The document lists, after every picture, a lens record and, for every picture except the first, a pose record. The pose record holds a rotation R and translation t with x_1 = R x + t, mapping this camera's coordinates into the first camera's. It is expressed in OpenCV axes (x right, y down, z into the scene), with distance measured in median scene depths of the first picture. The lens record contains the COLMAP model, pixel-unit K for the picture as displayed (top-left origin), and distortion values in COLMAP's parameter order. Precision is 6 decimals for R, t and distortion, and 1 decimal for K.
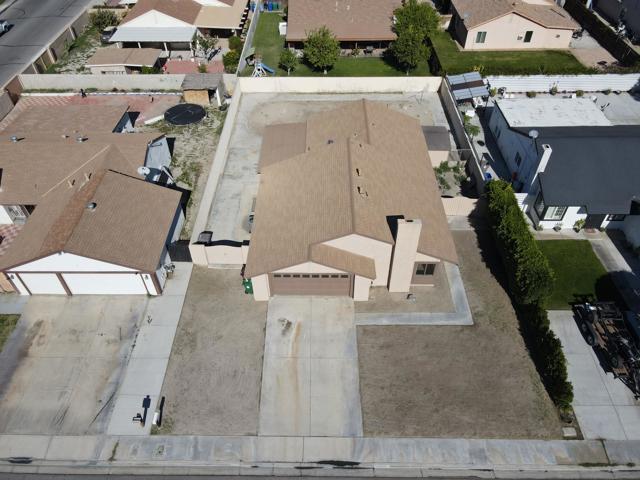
lens RADIAL K [[469.7, 0, 318.2], [0, 469.7, 234.6], [0, 0, 1]] dist [0.007997, 0.010723]
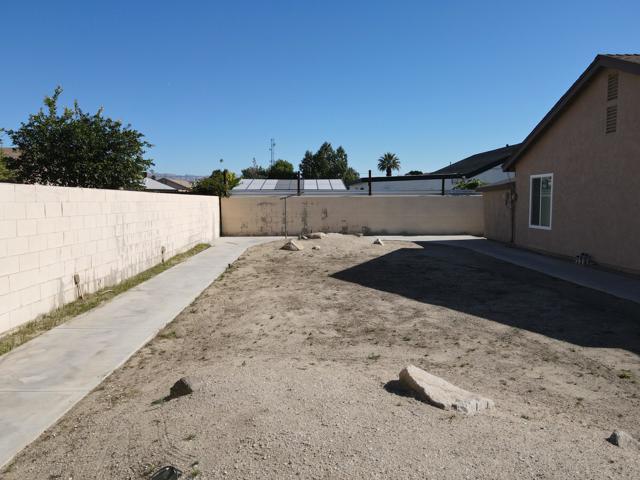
lens RADIAL K [[469.7, 0, 313.7], [0, 469.7, 236.4], [0, 0, 1]] dist [0.007997, 0.010723]
pose [[-0.031625, -0.067131, 0.997243, -0.215118], [0.692552, 0.717935, 0.070291, -0.460499], [-0.720674, 0.692866, 0.023787, 1.554036]]
